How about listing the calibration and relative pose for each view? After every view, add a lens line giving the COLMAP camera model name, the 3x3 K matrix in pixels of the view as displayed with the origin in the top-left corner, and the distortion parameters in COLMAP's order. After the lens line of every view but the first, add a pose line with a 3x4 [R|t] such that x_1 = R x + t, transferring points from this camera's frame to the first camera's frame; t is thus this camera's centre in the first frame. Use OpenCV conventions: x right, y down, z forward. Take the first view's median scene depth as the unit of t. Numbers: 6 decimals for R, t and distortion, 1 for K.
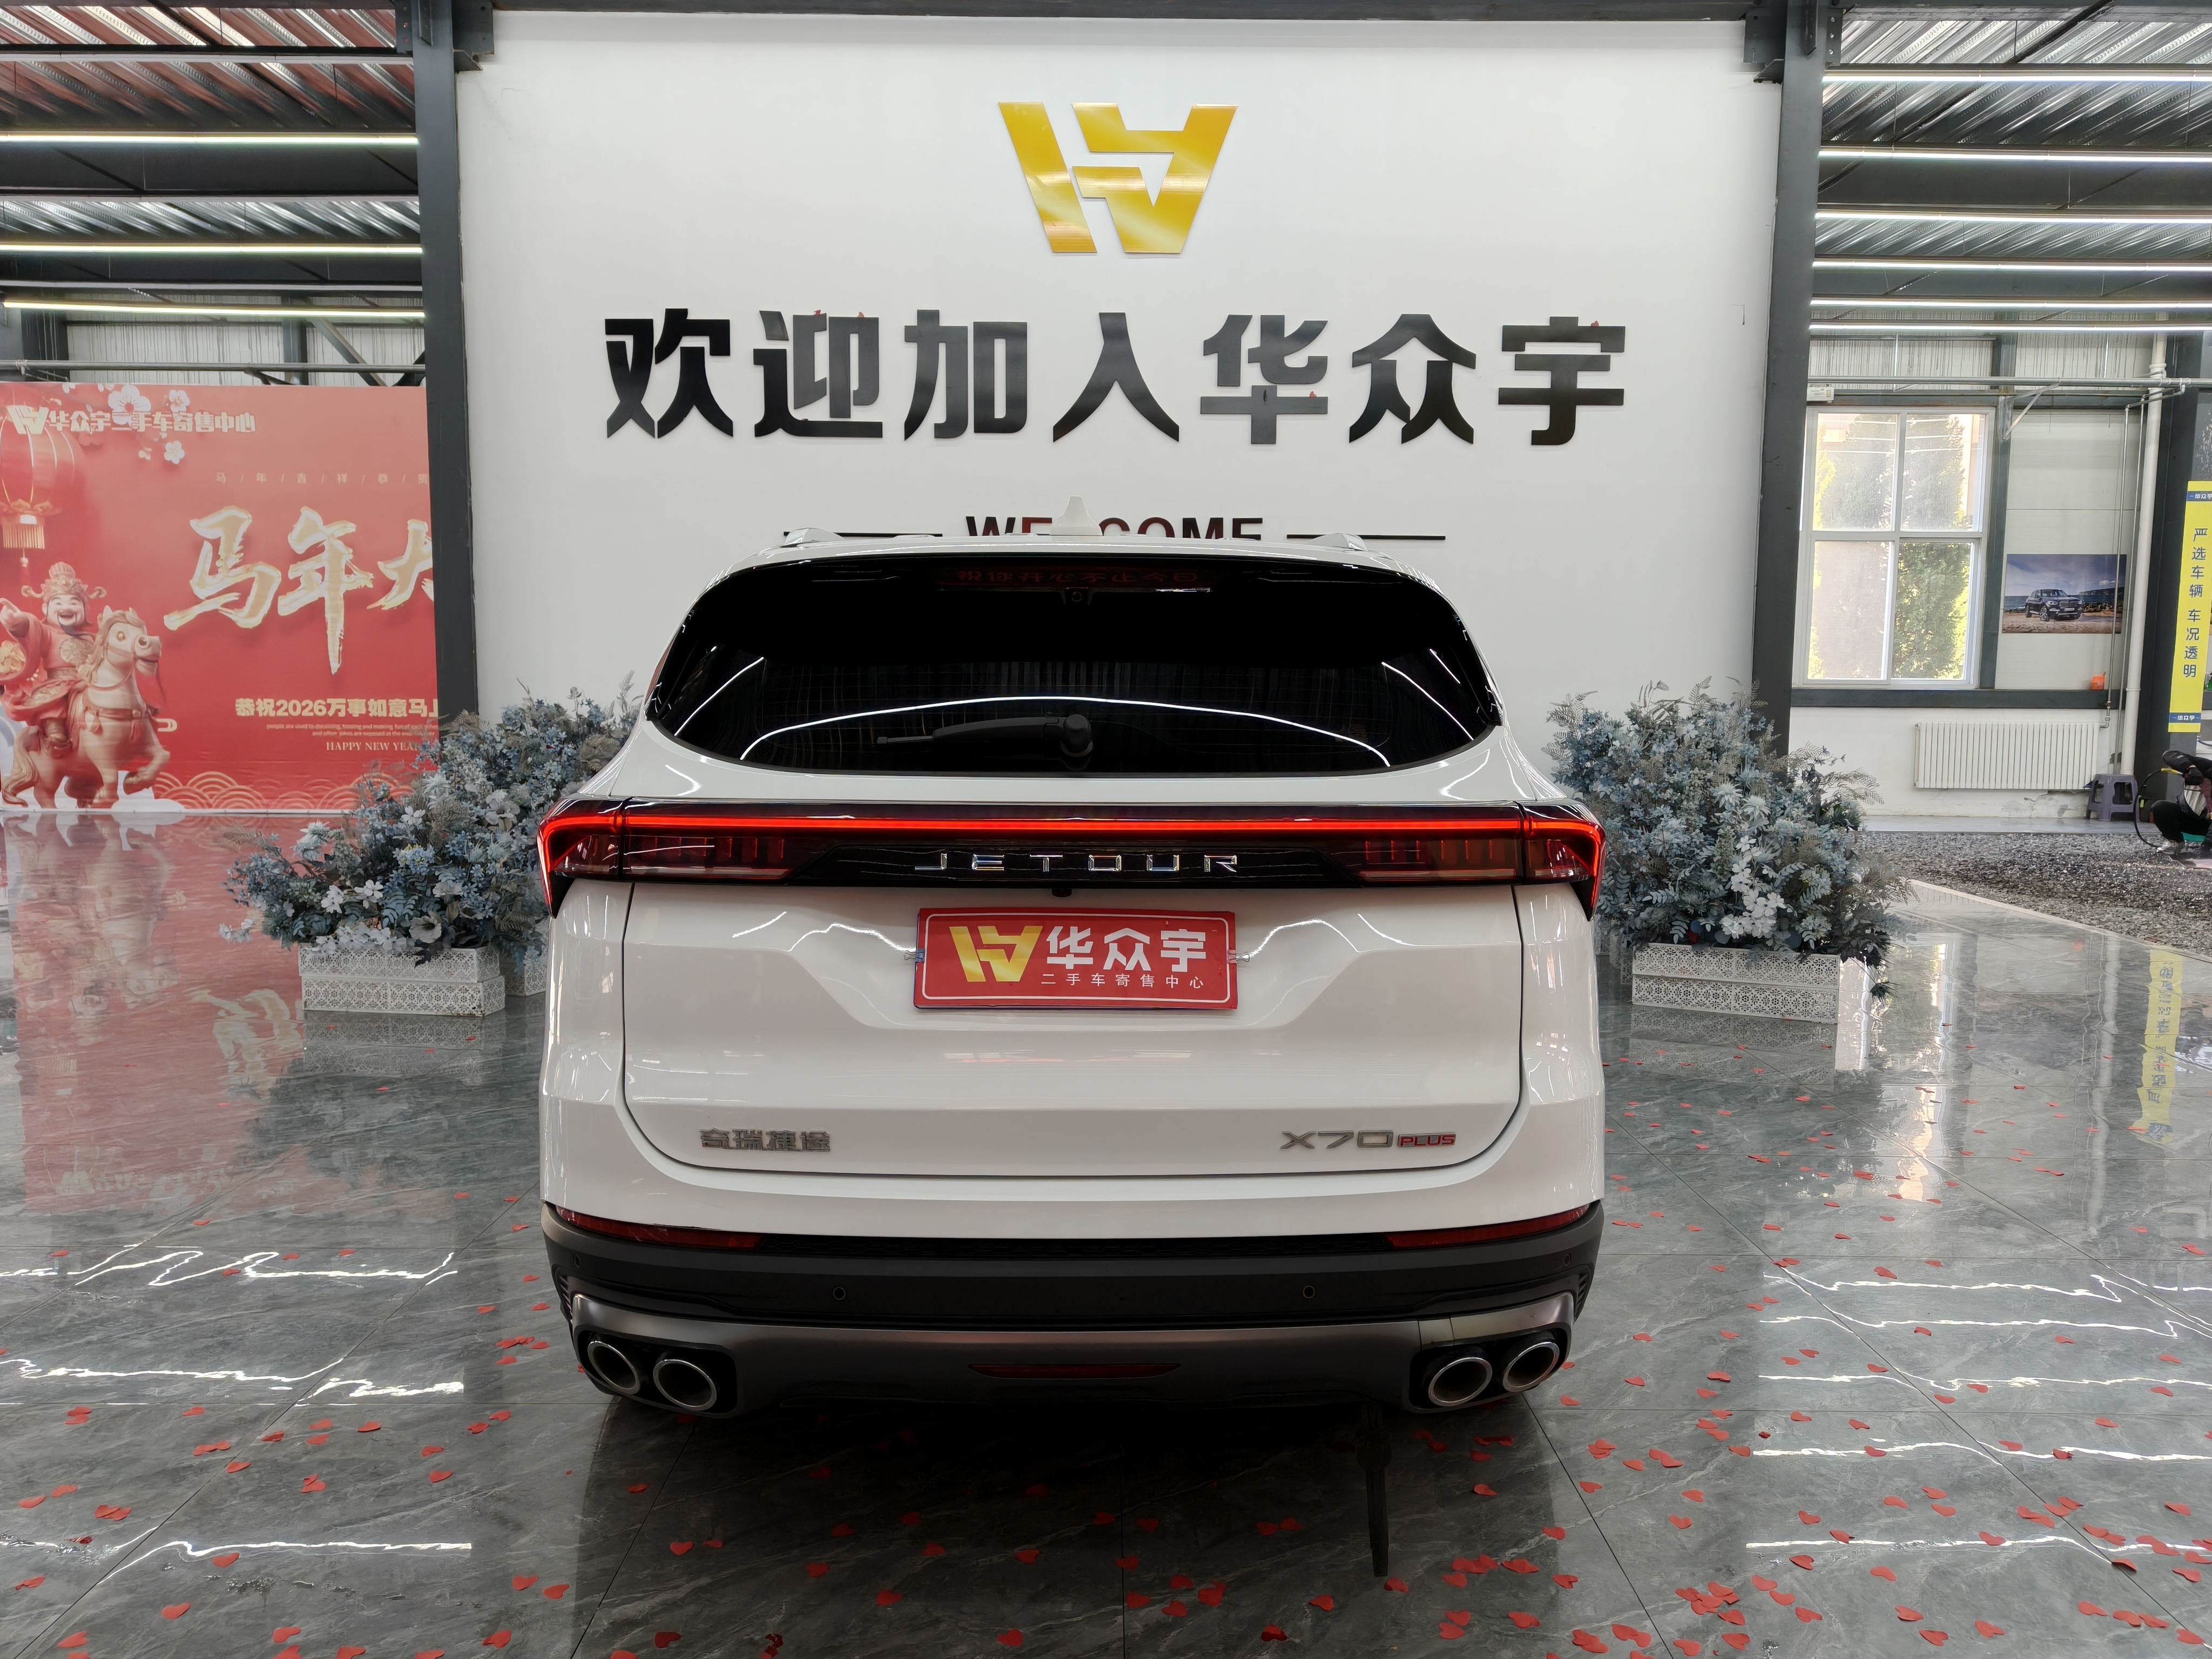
lens RADIAL K [[1530.5, 0, 1105.7], [0, 1530.5, 828.9], [0, 0, 1]] dist [0.016470, -0.006753]
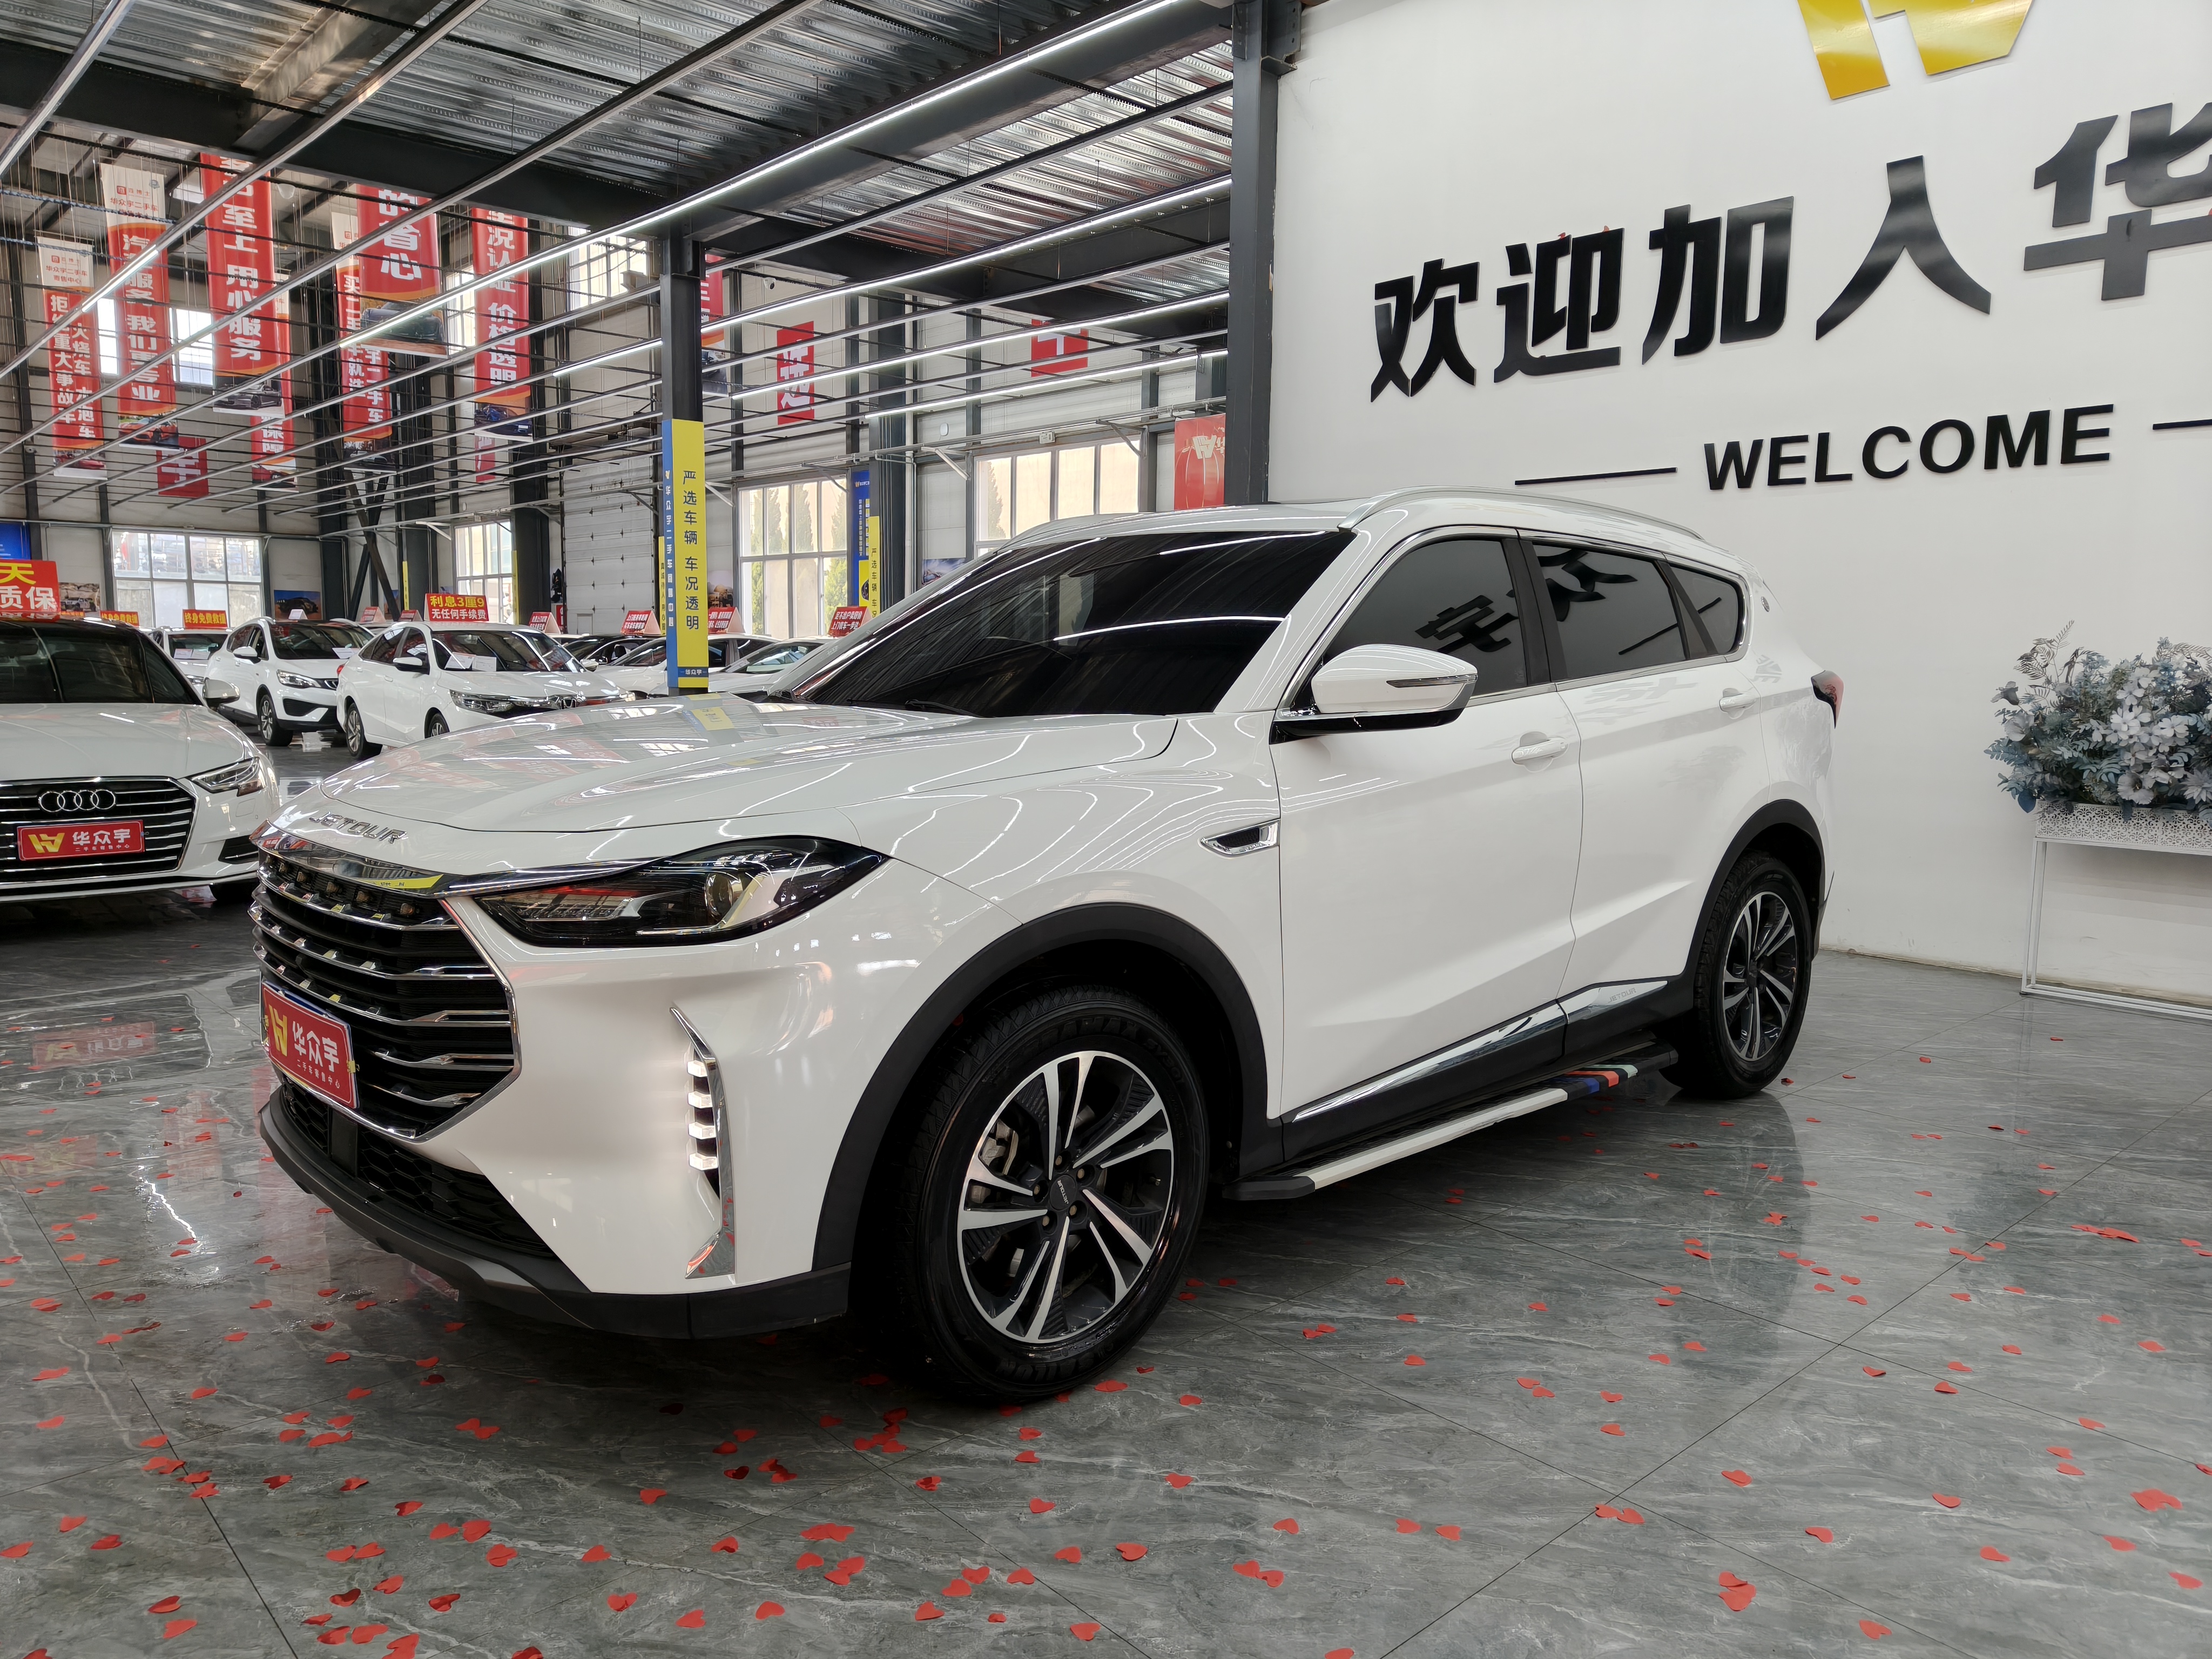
lens RADIAL K [[1530.5, 0, 1105.0], [0, 1530.5, 830.0], [0, 0, 1]] dist [0.016470, -0.006753]
pose [[0.674597, 0.086943, -0.733049, 0.328134], [-0.083455, 0.995656, 0.041290, 0.000638], [0.733454, 0.033323, 0.678922, 0.189883]]
